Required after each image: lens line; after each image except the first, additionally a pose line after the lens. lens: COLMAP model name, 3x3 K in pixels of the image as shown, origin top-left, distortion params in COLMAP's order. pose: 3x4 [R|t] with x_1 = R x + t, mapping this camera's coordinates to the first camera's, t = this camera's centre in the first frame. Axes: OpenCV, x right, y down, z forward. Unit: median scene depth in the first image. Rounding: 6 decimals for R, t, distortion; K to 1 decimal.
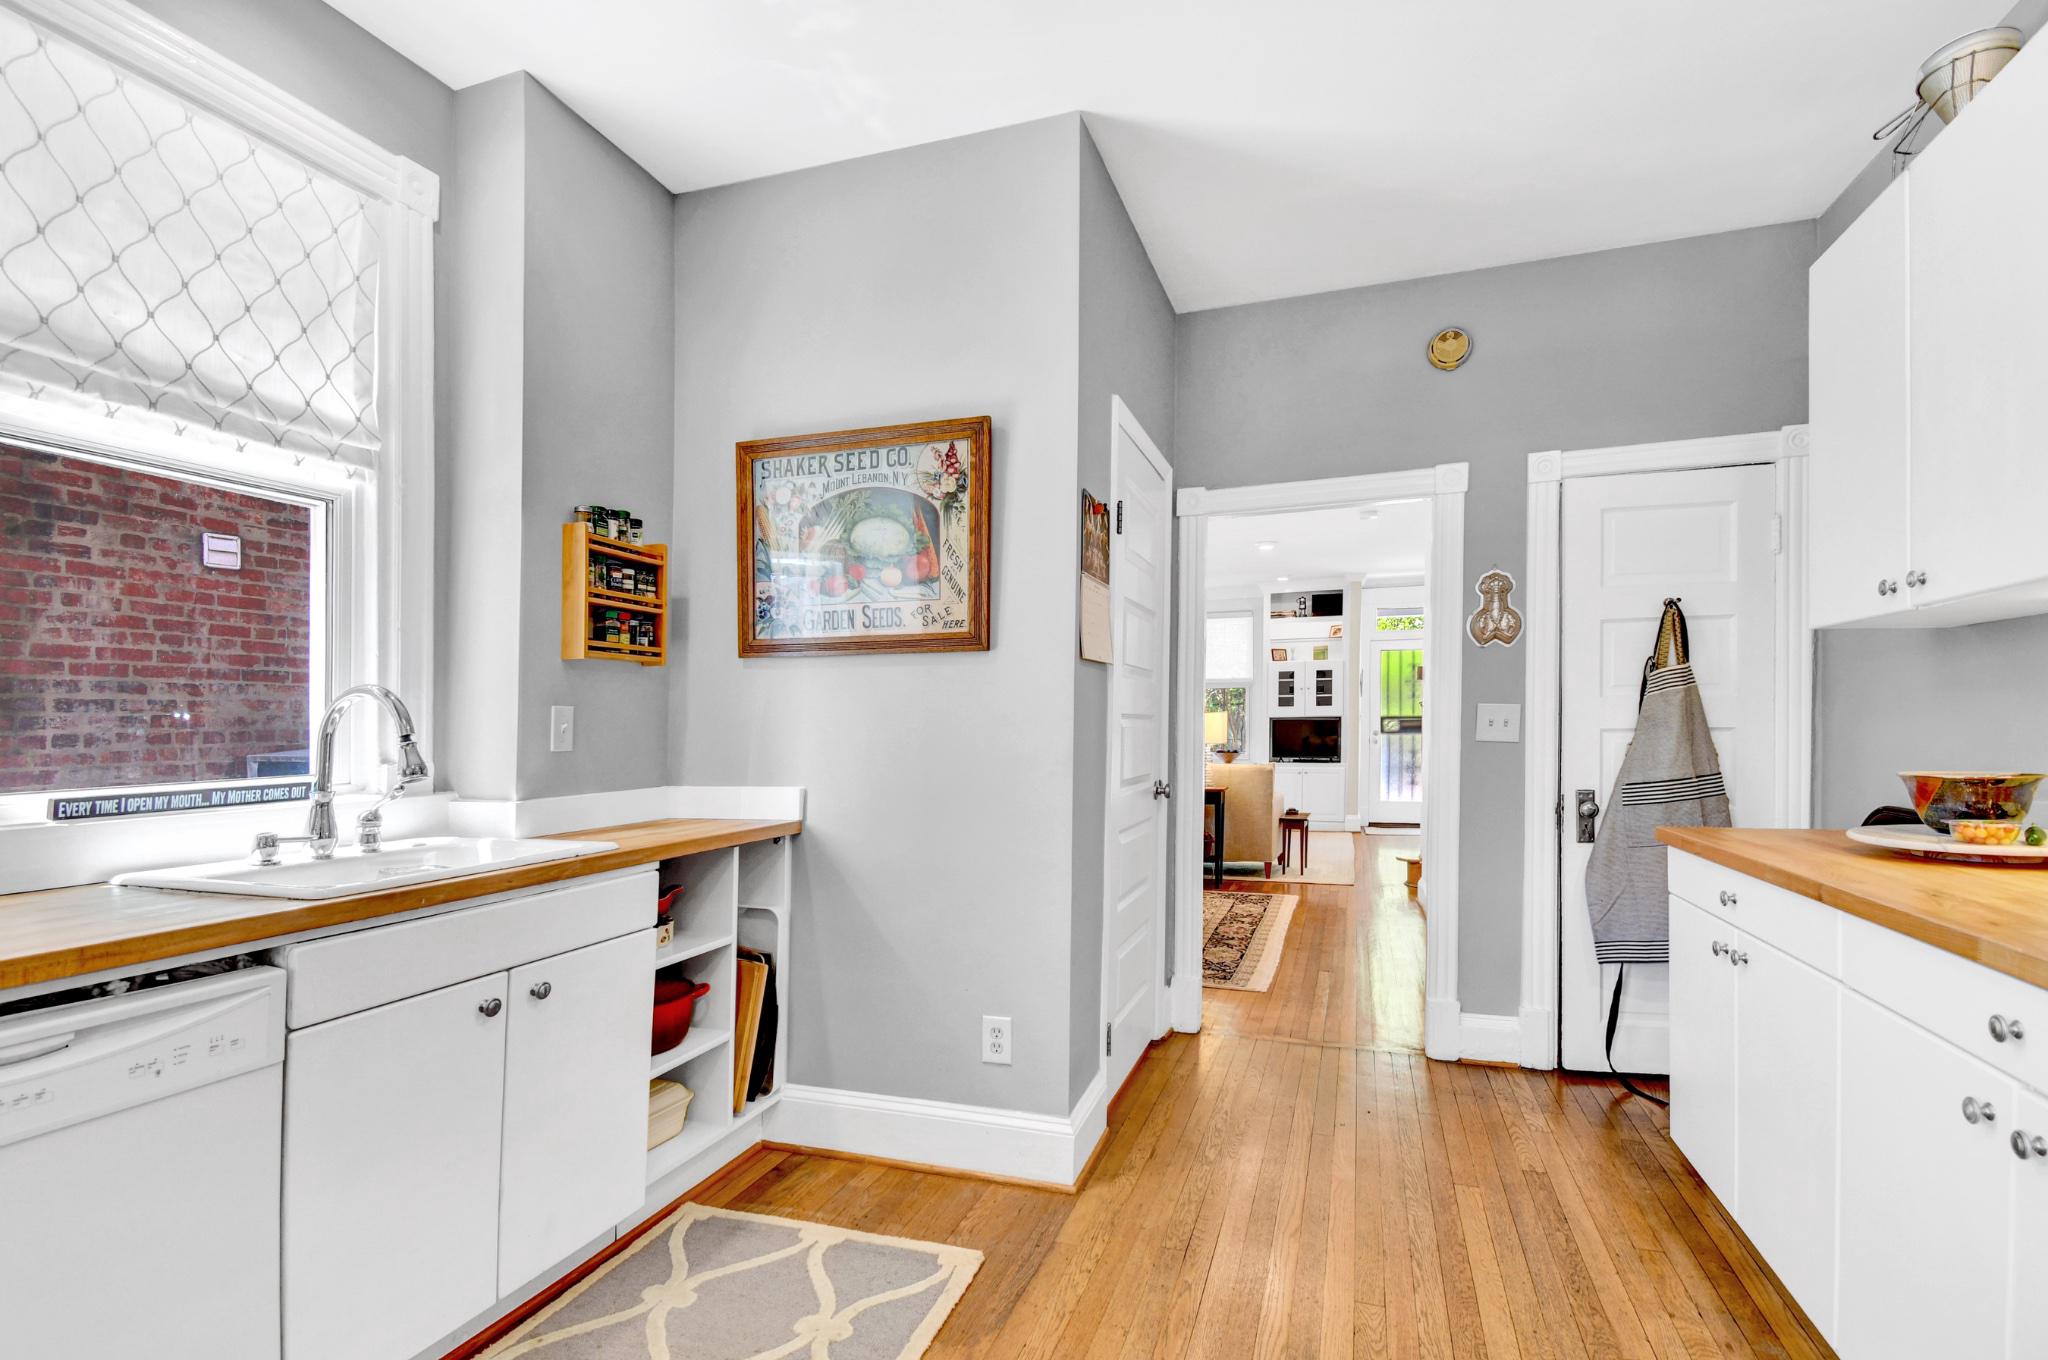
lens RADIAL K [[976.0, 0, 1022.5], [0, 976.0, 727.0], [0, 0, 1]] dist [0.026928, -0.038746]
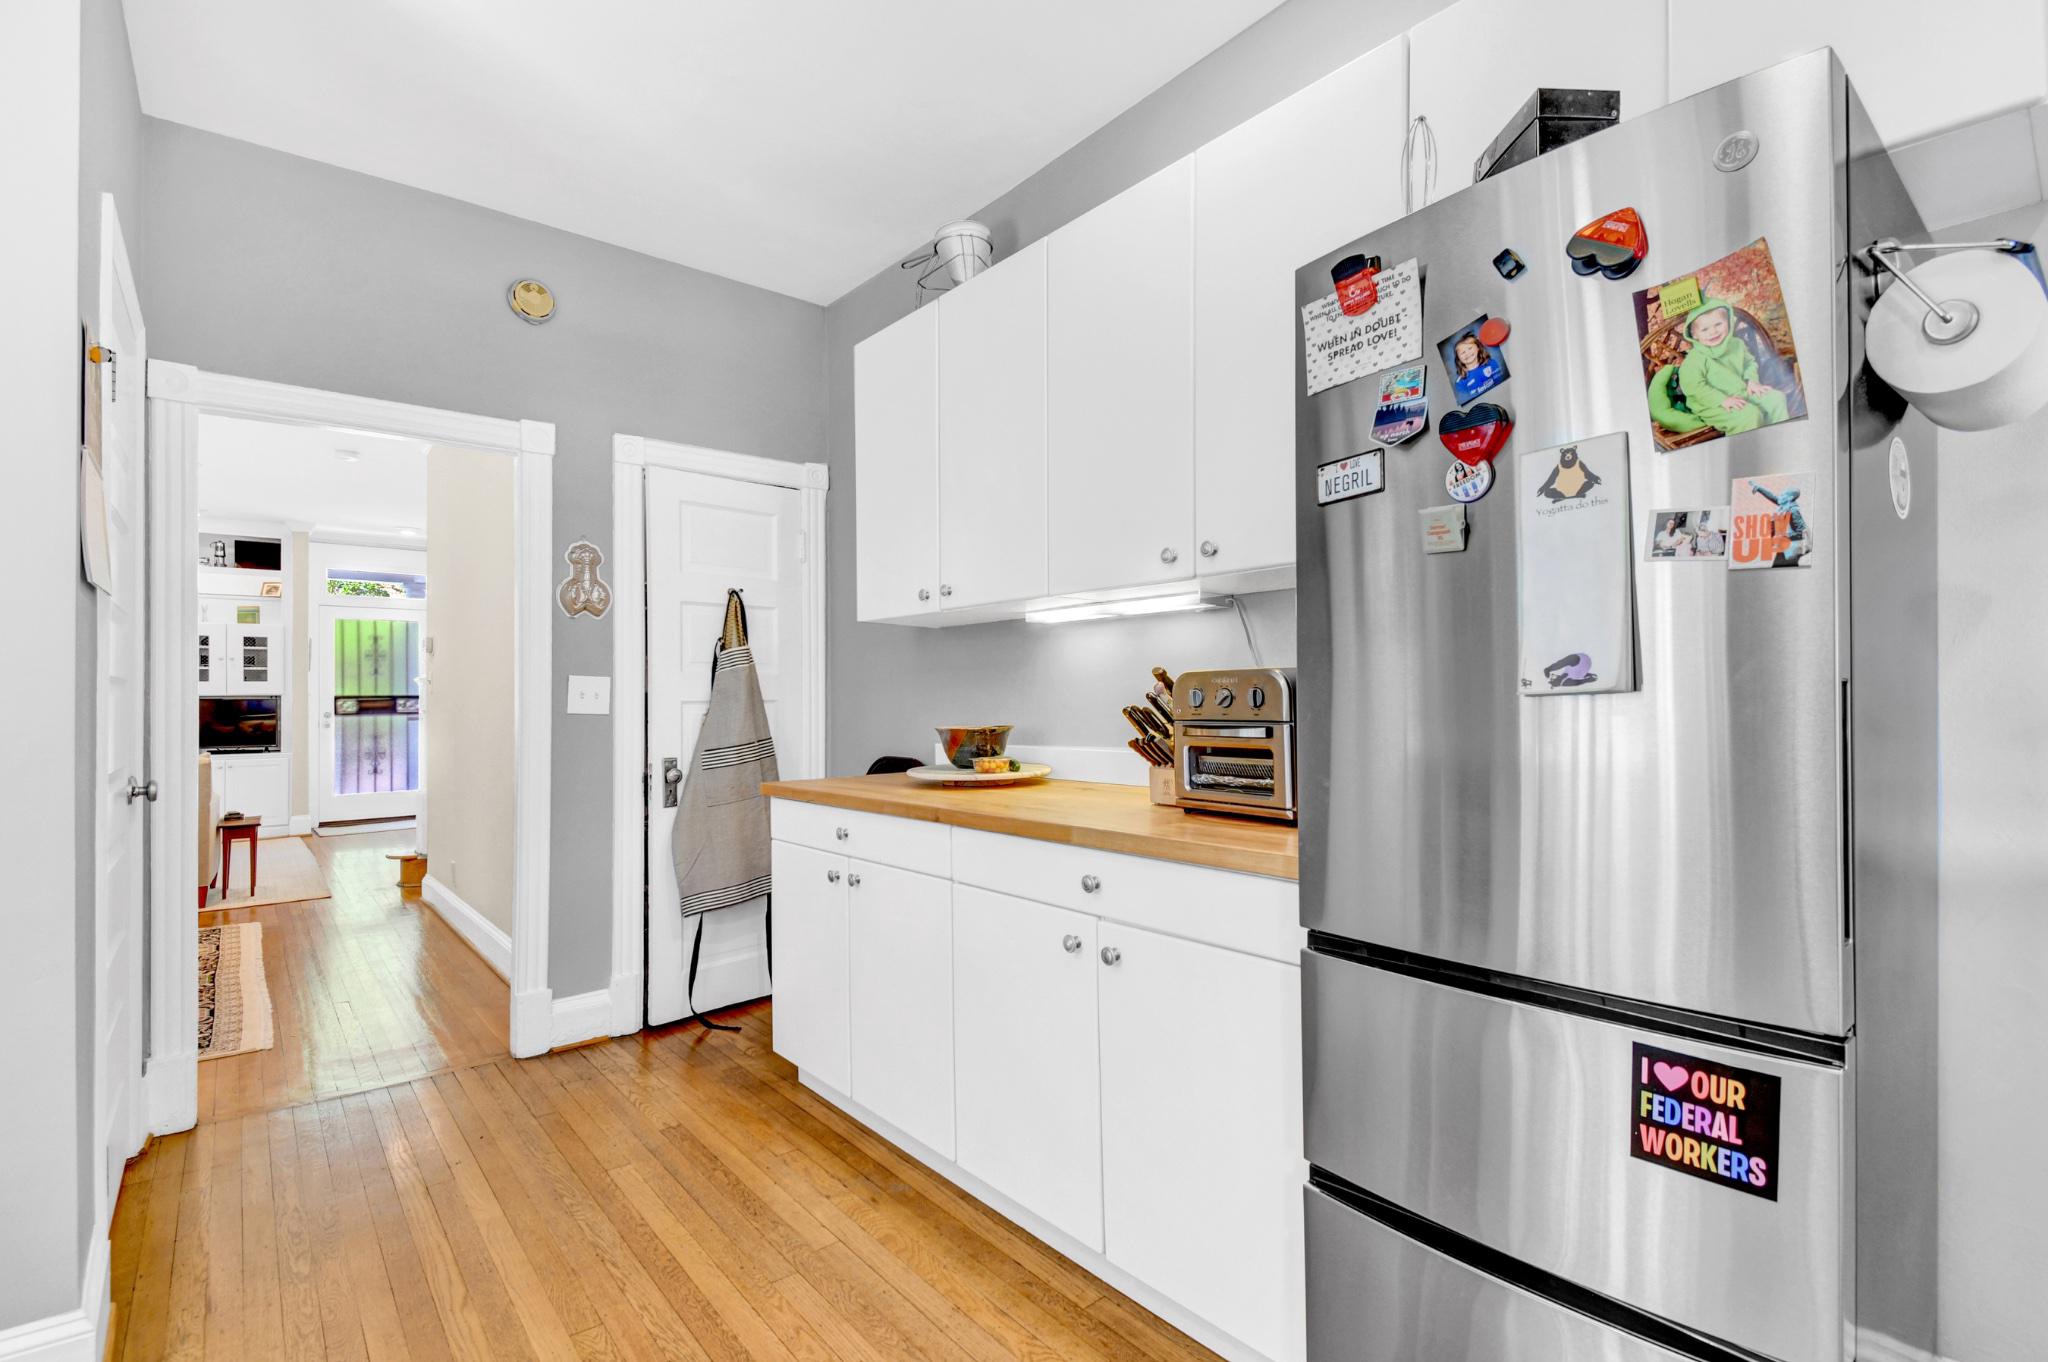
lens RADIAL K [[952.3, 0, 1050.7], [0, 952.3, 691.7], [0, 0, 1]] dist [0.035114, -0.033399]
pose [[0.481785, 0.013938, 0.876179, -0.143179], [0.007302, 0.999775, -0.019919, 0.015348], [-0.876259, 0.015995, 0.481575, 0.127073]]
